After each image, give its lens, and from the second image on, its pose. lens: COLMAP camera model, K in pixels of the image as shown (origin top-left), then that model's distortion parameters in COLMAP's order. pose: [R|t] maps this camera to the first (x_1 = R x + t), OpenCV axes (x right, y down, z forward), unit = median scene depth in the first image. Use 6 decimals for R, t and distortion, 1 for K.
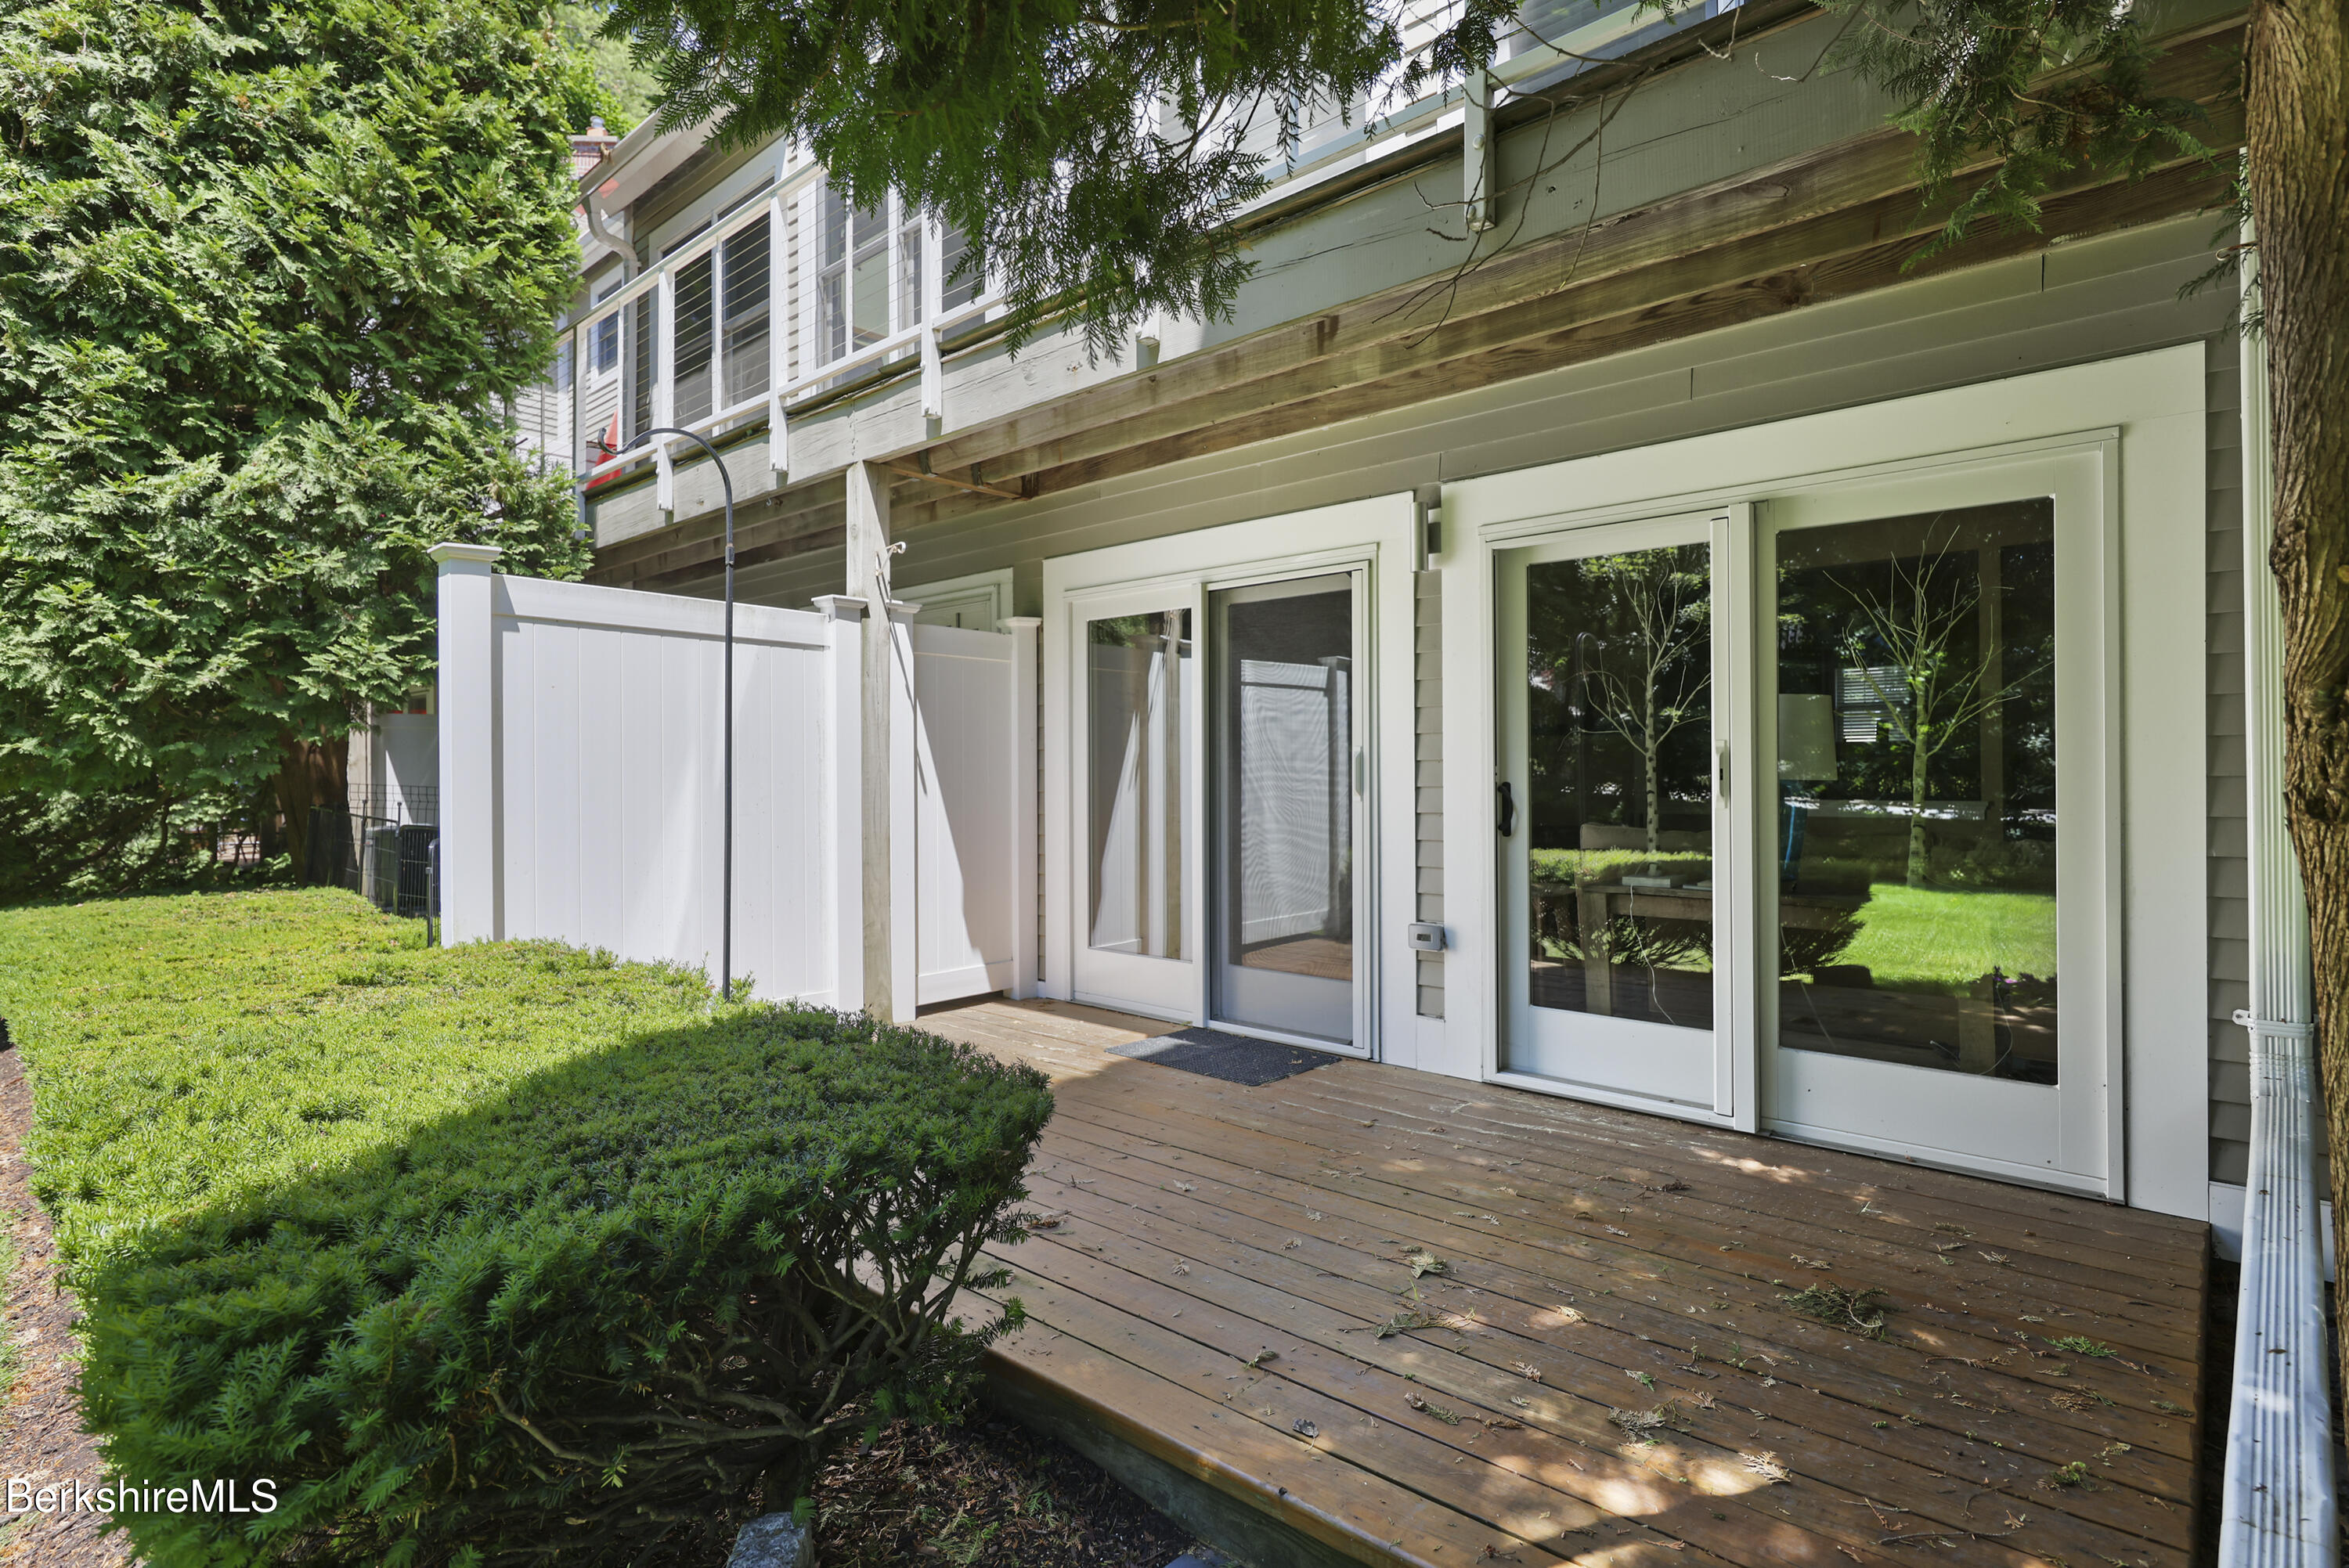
lens RADIAL K [[1170.4, 0, 1181.8], [0, 1170.4, 765.0], [0, 0, 1]] dist [0.003458, -0.002507]
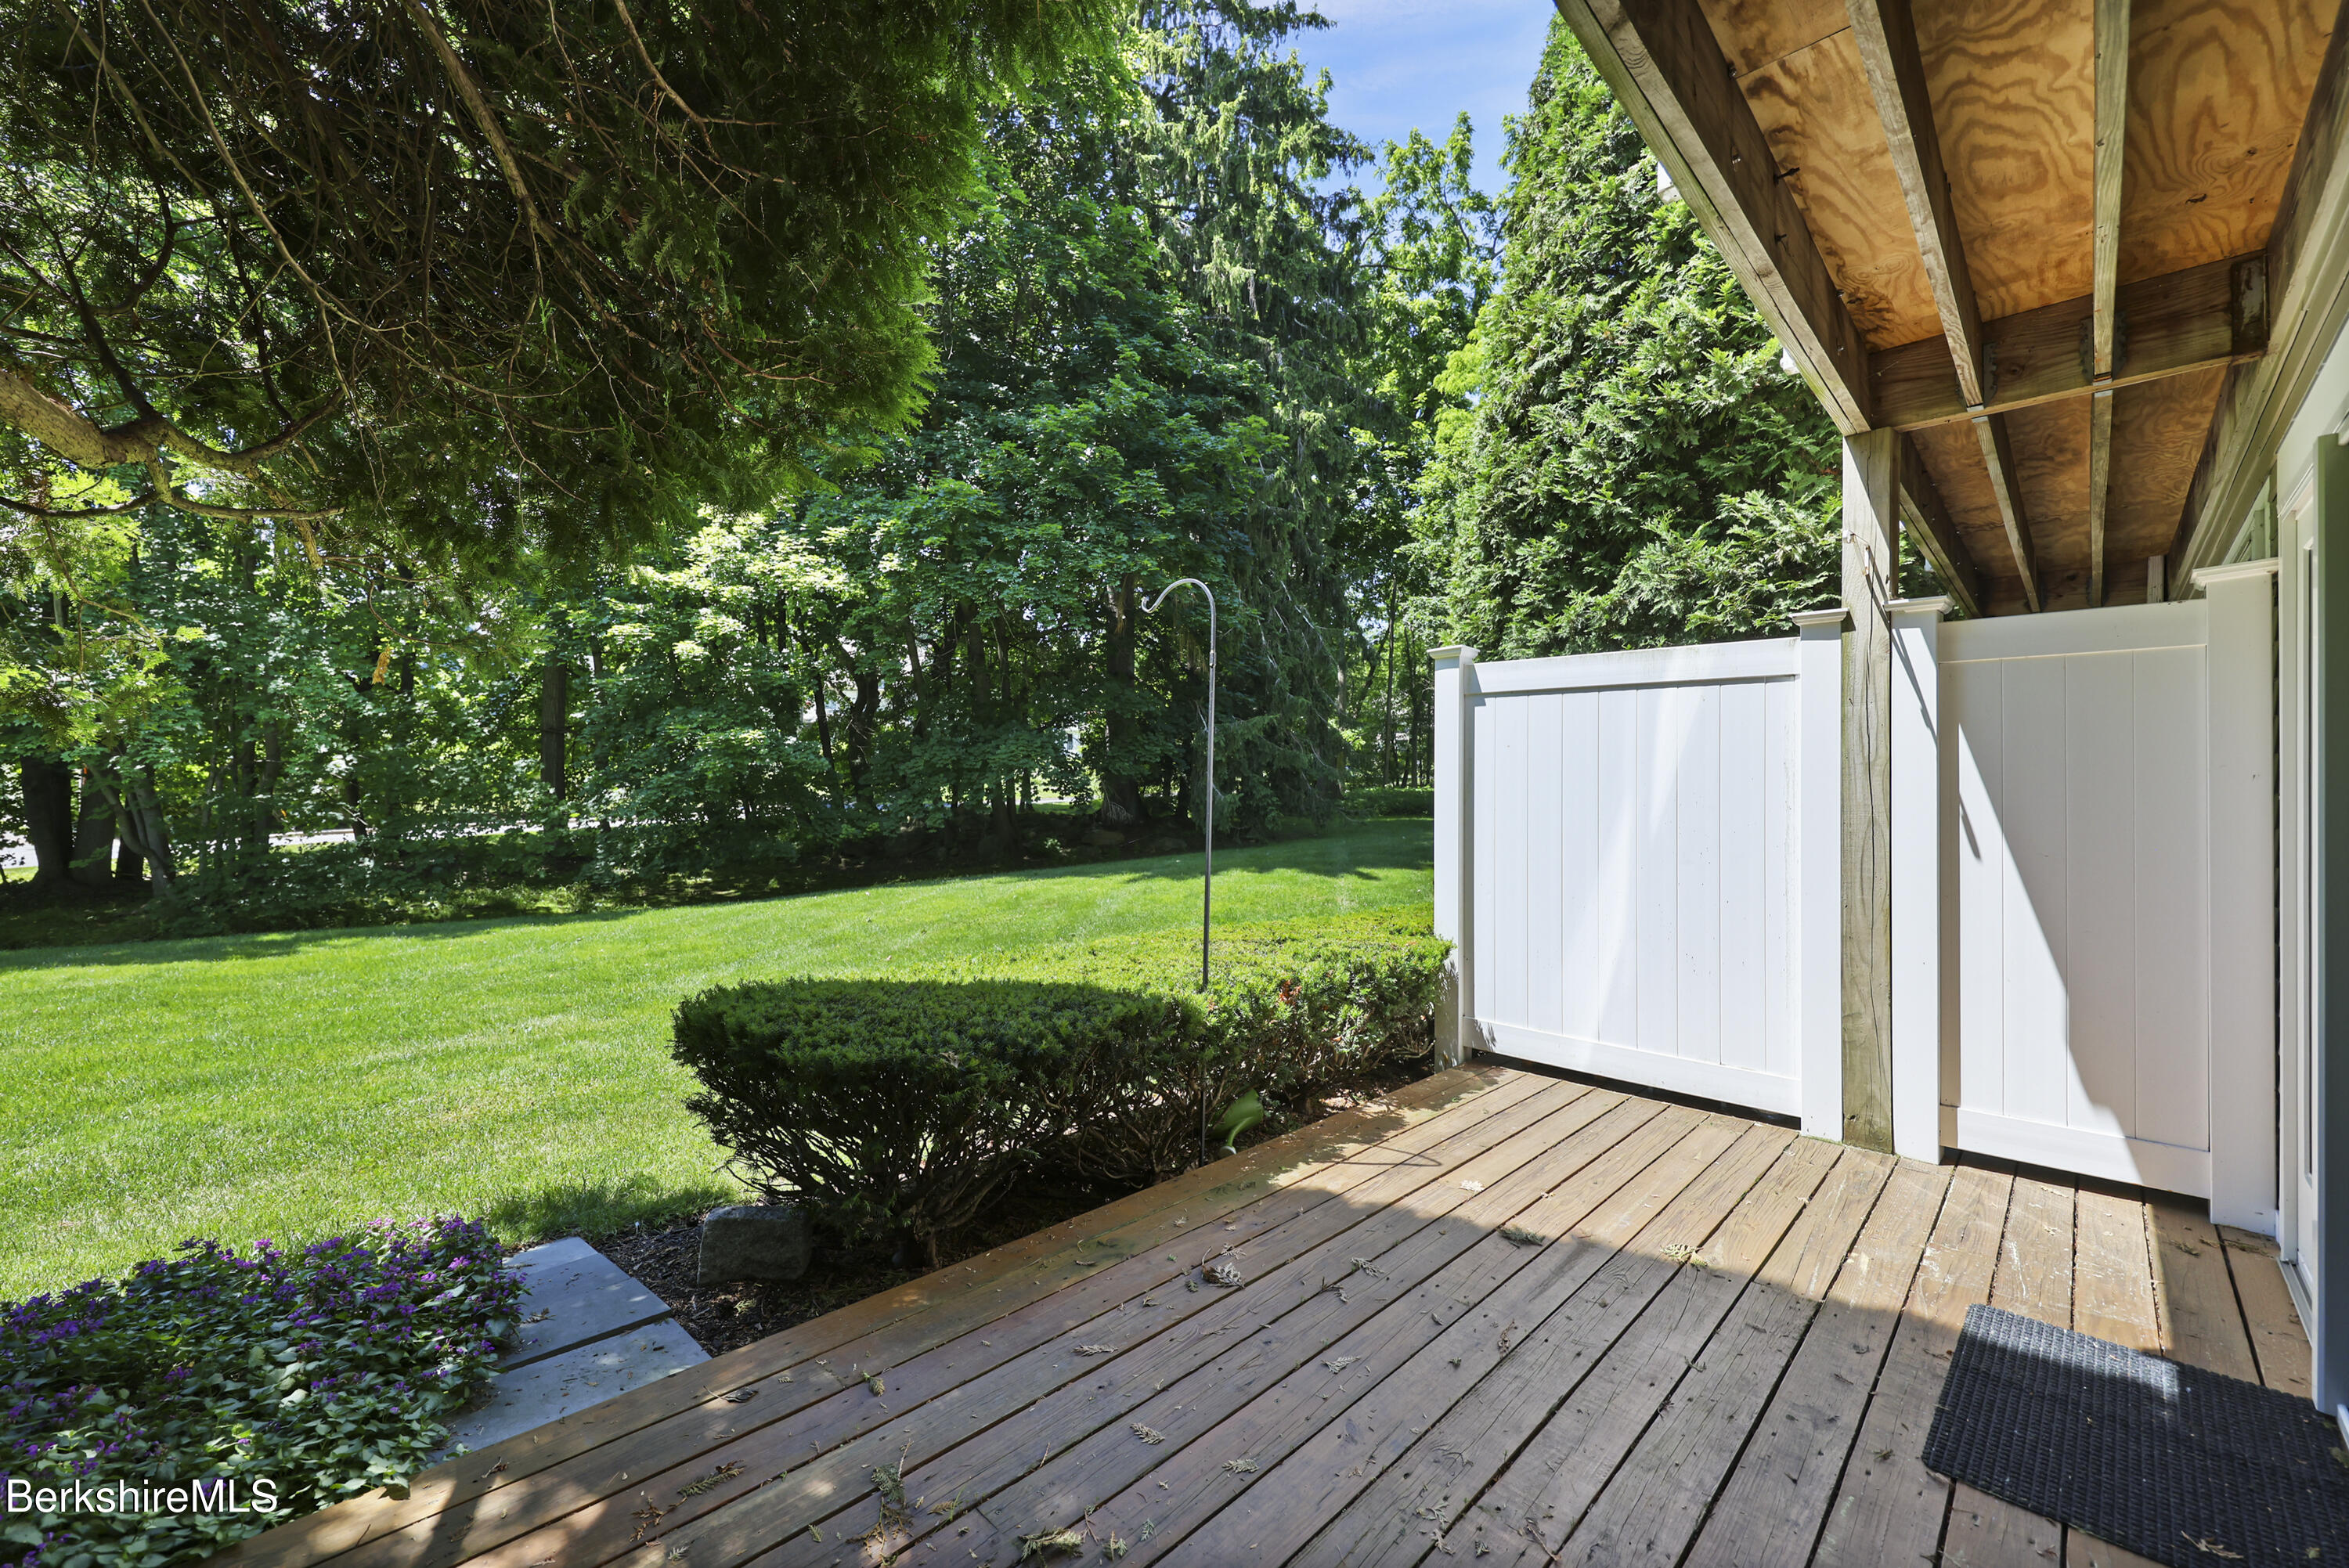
lens RADIAL K [[951.4, 0, 1176.9], [0, 951.4, 793.3], [0, 0, 1]] dist [-0.001657, 0.000520]
pose [[-0.046213, 0.005642, -0.998916, 0.426237], [-0.000428, 0.999984, 0.005668, -0.019766], [0.998932, 0.000689, -0.046209, 0.605119]]
